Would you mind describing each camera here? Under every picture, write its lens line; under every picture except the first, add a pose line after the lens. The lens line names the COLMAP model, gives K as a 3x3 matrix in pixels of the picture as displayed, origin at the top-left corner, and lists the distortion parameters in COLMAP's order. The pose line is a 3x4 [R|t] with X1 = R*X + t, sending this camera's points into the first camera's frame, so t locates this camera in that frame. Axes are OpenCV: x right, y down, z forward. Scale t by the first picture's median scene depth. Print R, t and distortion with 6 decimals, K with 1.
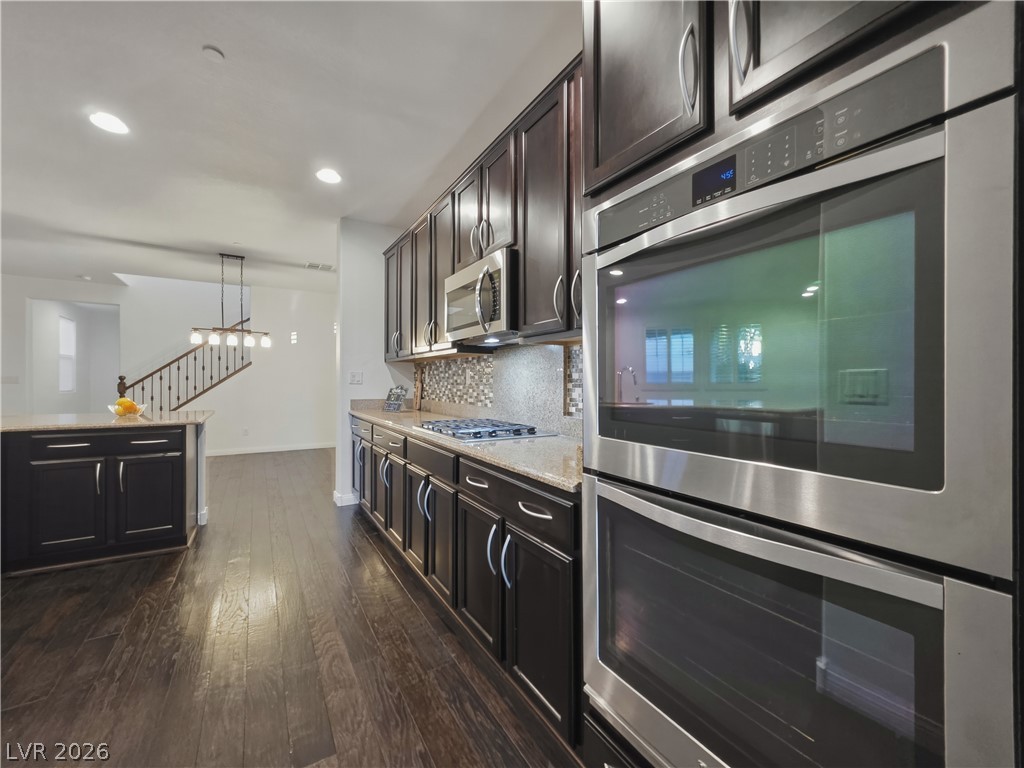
lens RADIAL K [[419.4, 0, 512.8], [0, 419.4, 382.2], [0, 0, 1]] dist [0.000378, 0.000269]
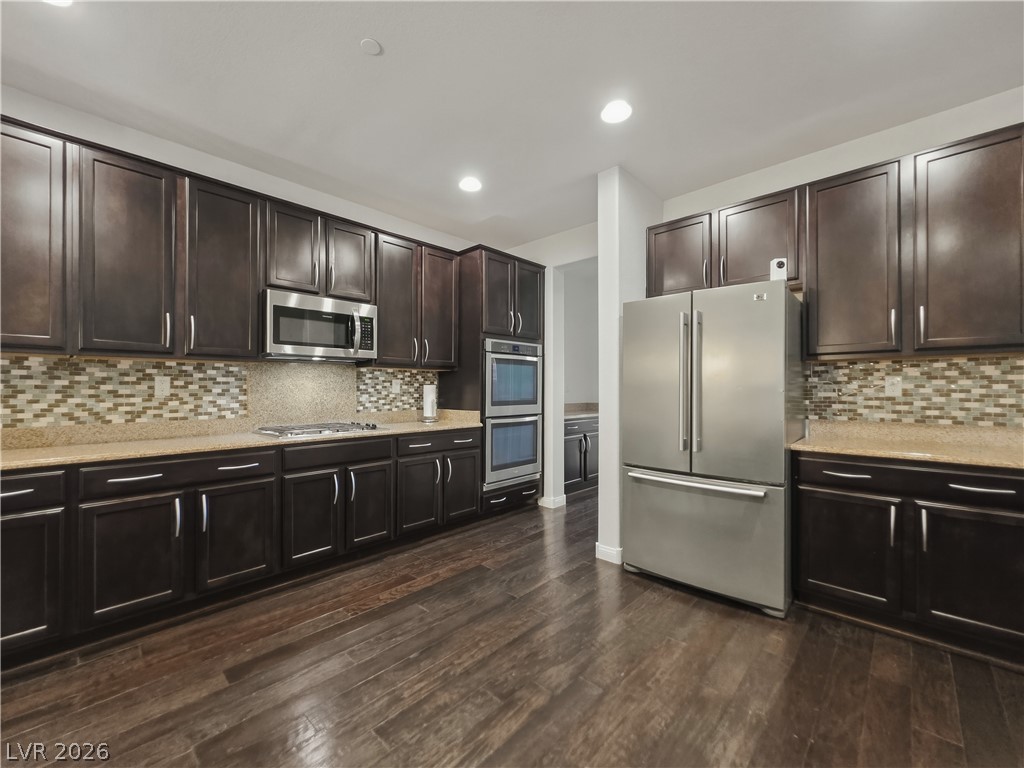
lens RADIAL K [[419.4, 0, 512.8], [0, 419.4, 382.2], [0, 0, 1]] dist [0.000378, 0.000269]
pose [[-0.264064, 0.003471, 0.964499, -1.136733], [-0.002958, 0.999986, -0.004409, -0.020357], [-0.964501, -0.004017, -0.264050, 0.628052]]
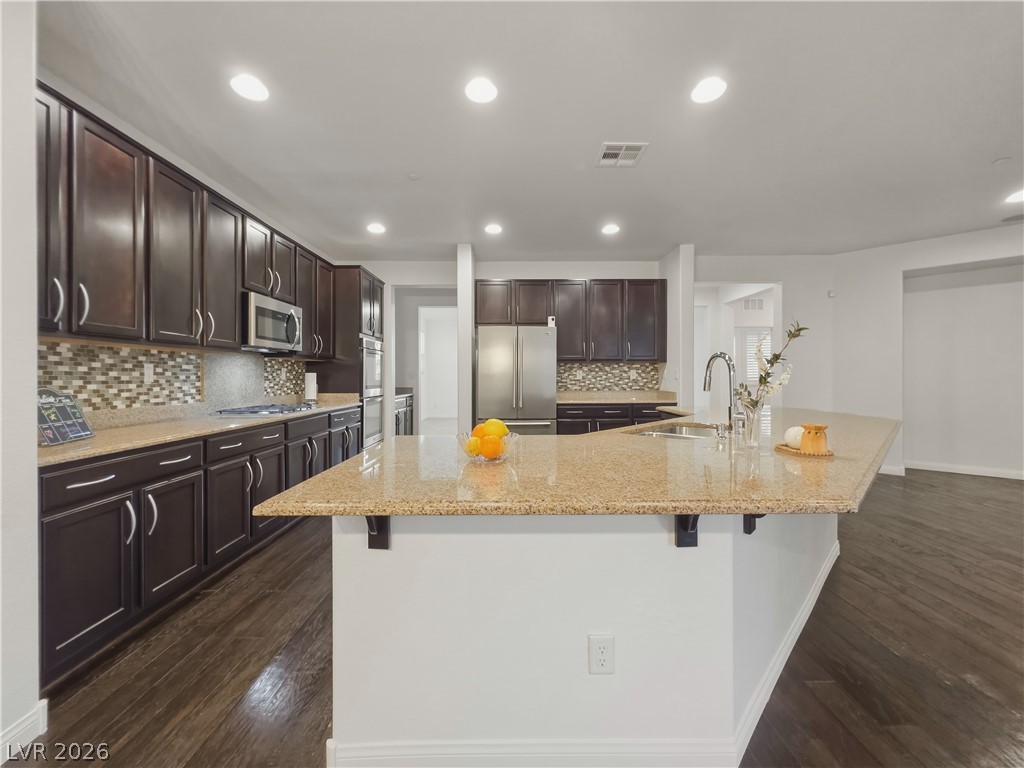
lens RADIAL K [[419.4, 0, 512.8], [0, 419.4, 382.2], [0, 0, 1]] dist [0.000378, 0.000269]
pose [[-0.859066, -0.016647, 0.511594, -1.248215], [-0.008471, 0.999796, 0.018309, -0.017022], [-0.511794, 0.011395, -0.859032, 1.467360]]
